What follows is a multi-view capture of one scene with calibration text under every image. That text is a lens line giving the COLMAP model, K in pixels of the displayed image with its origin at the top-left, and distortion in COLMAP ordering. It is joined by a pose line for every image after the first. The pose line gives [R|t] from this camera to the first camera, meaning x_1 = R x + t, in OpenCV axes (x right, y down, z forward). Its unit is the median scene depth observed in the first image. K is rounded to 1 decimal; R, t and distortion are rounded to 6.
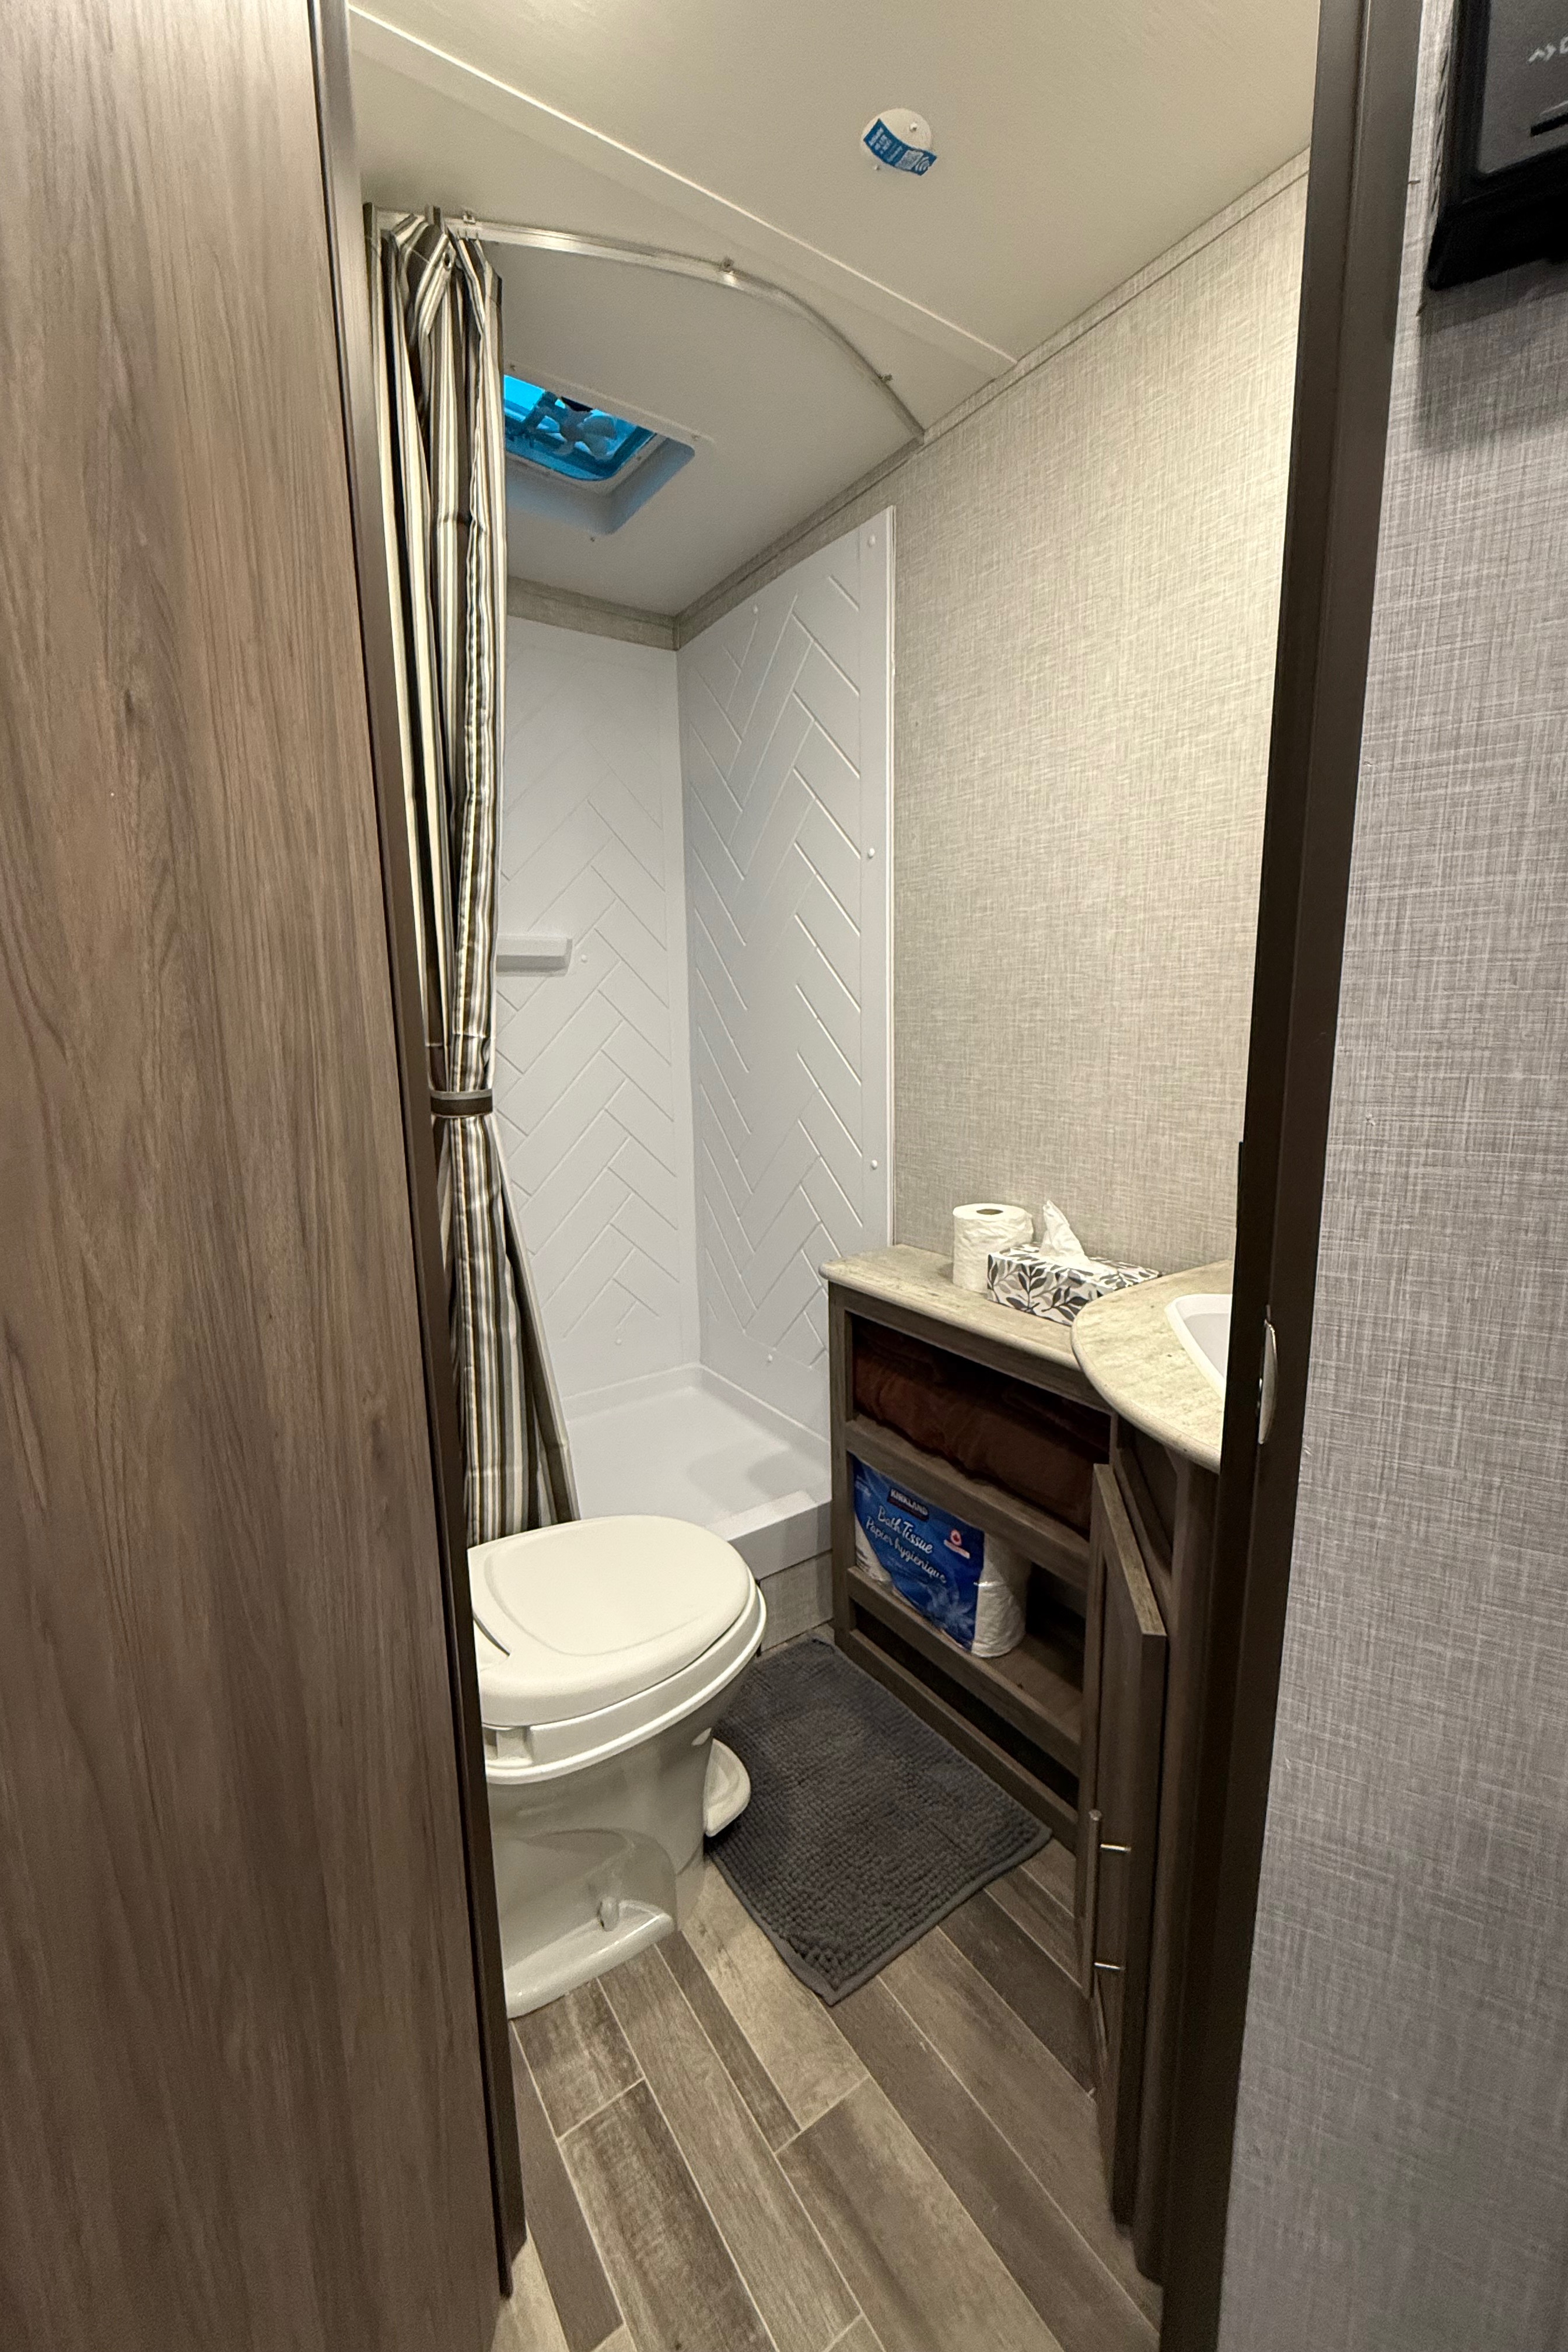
lens RADIAL K [[933.5, 0, 784.0], [0, 933.5, 1176.0], [0, 0, 1]] dist [-0.000221, -0.000375]
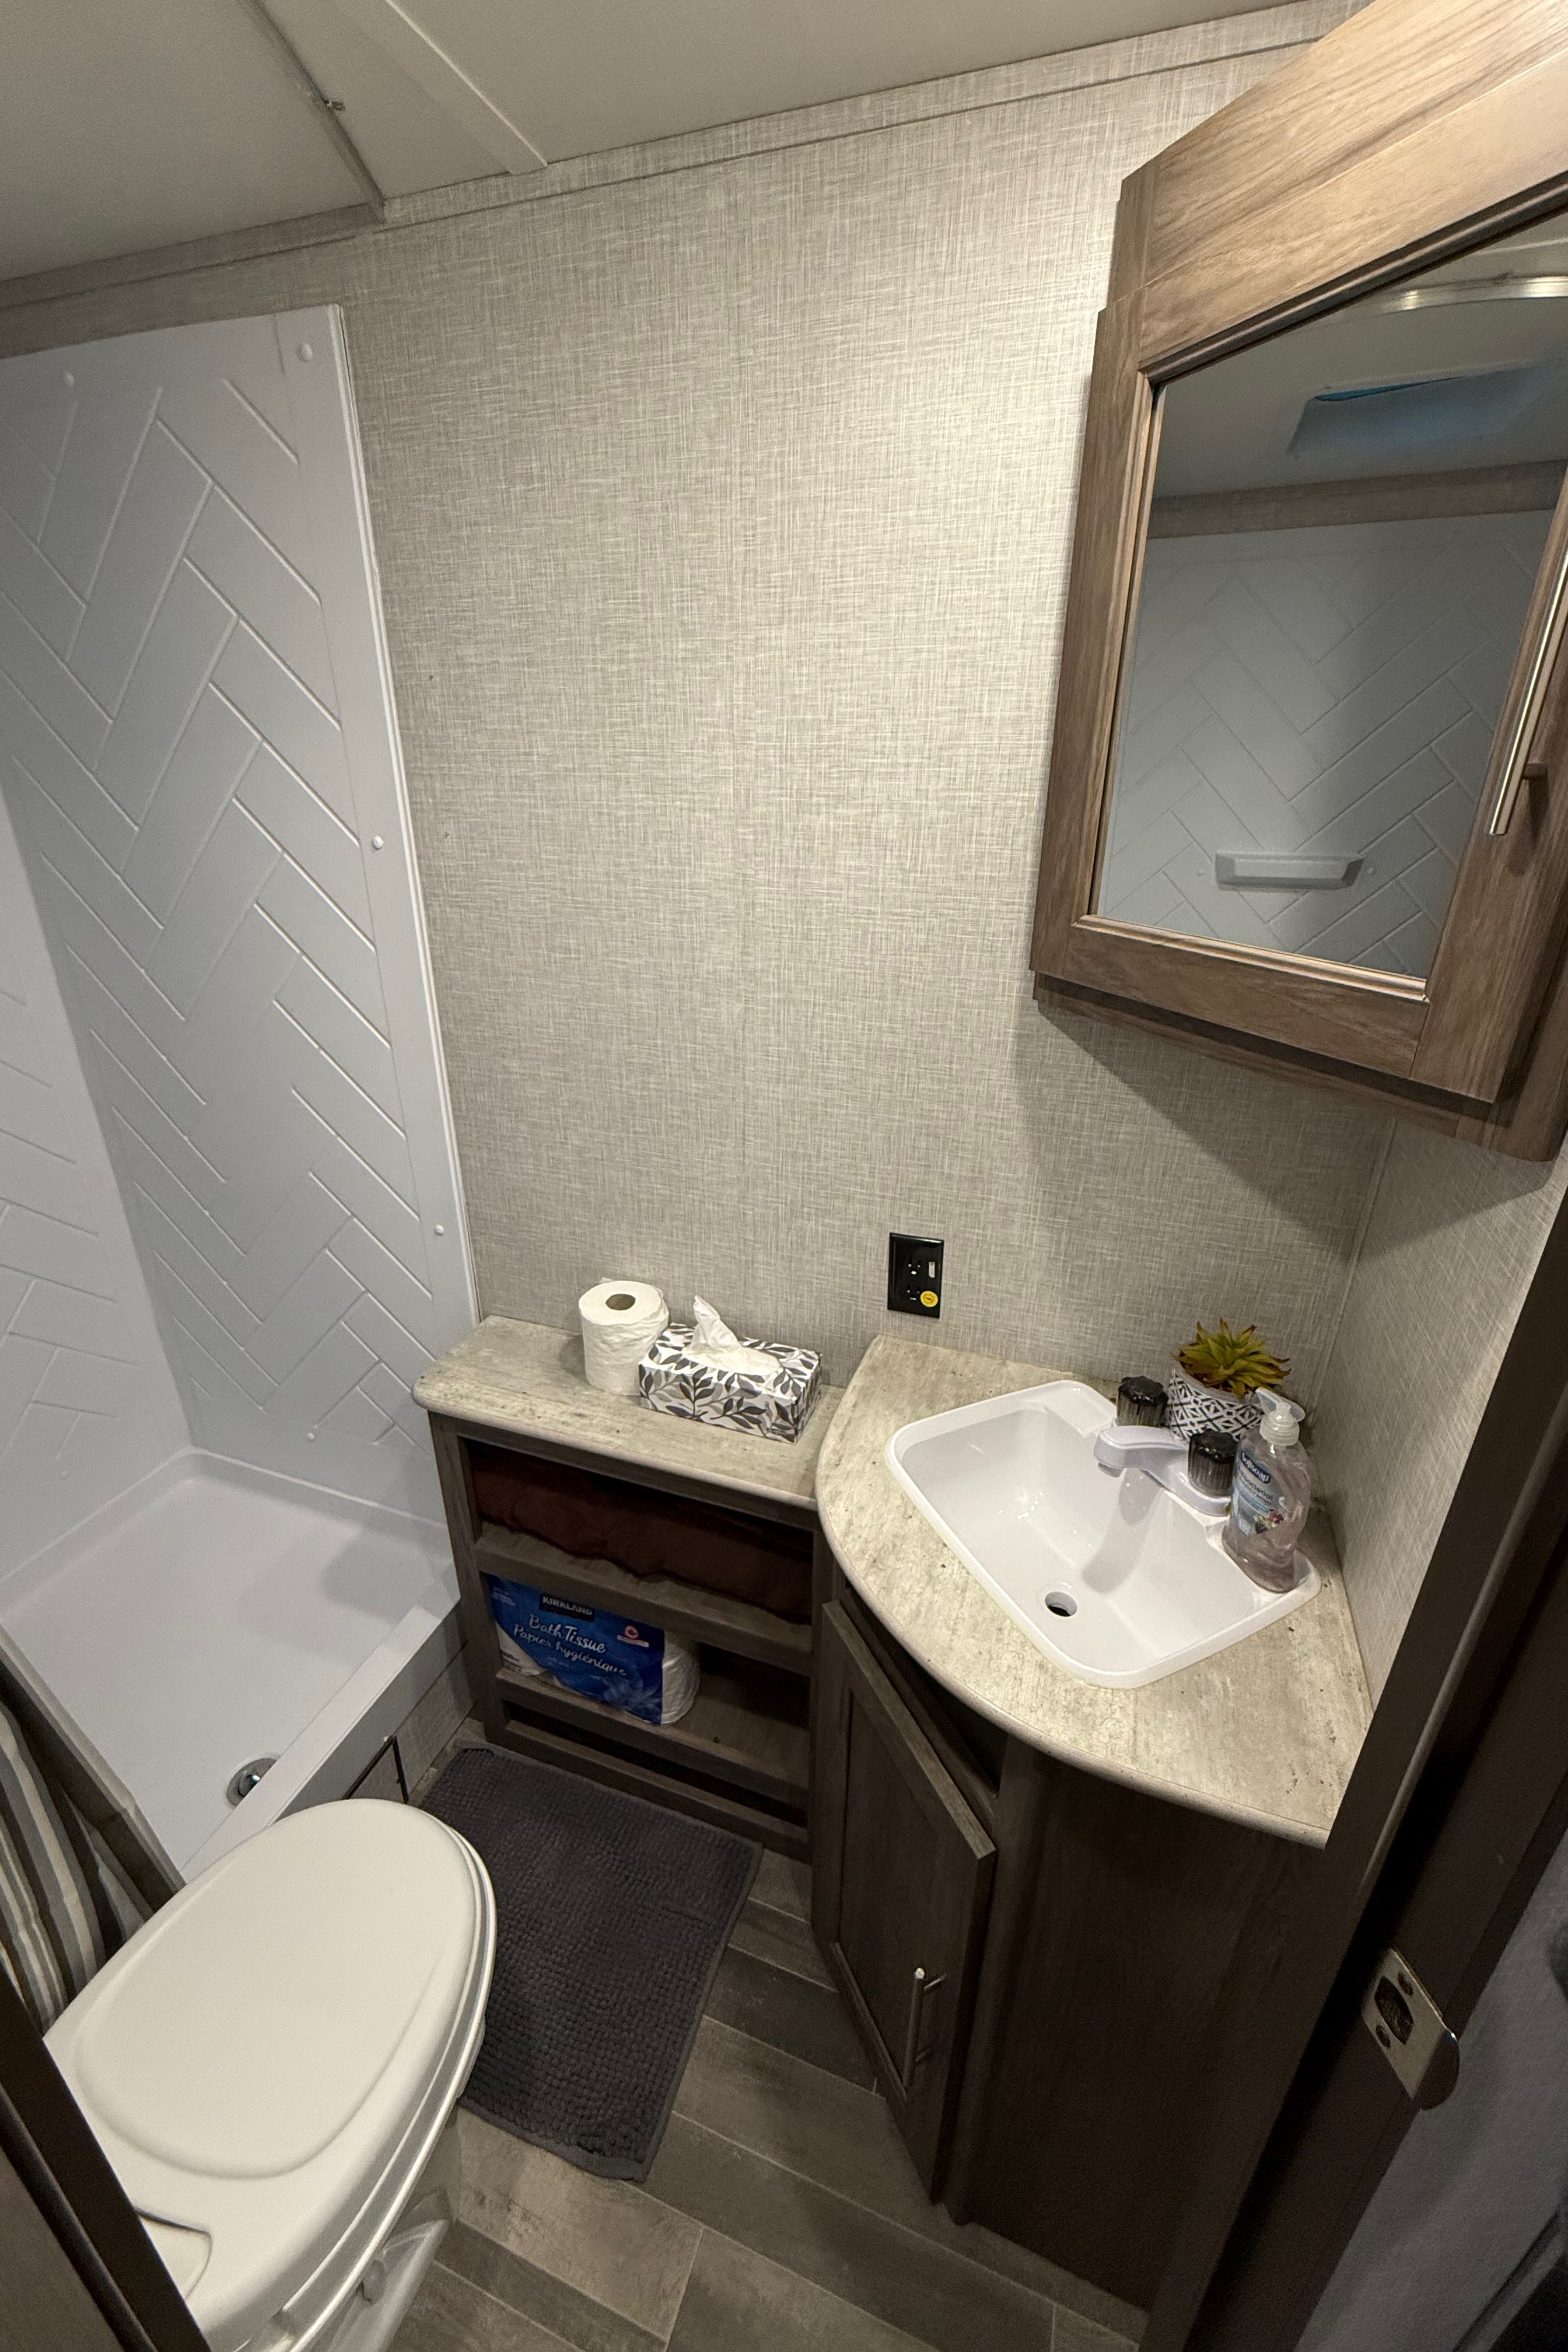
lens RADIAL K [[936.6, 0, 784.0], [0, 936.6, 1176.0], [0, 0, 1]] dist [-0.000368, 0.000338]
pose [[0.813235, -0.205724, 0.544358, -0.122509], [0.077153, 0.965286, 0.249540, -0.310580], [-0.576798, -0.160935, 0.800877, 0.234466]]
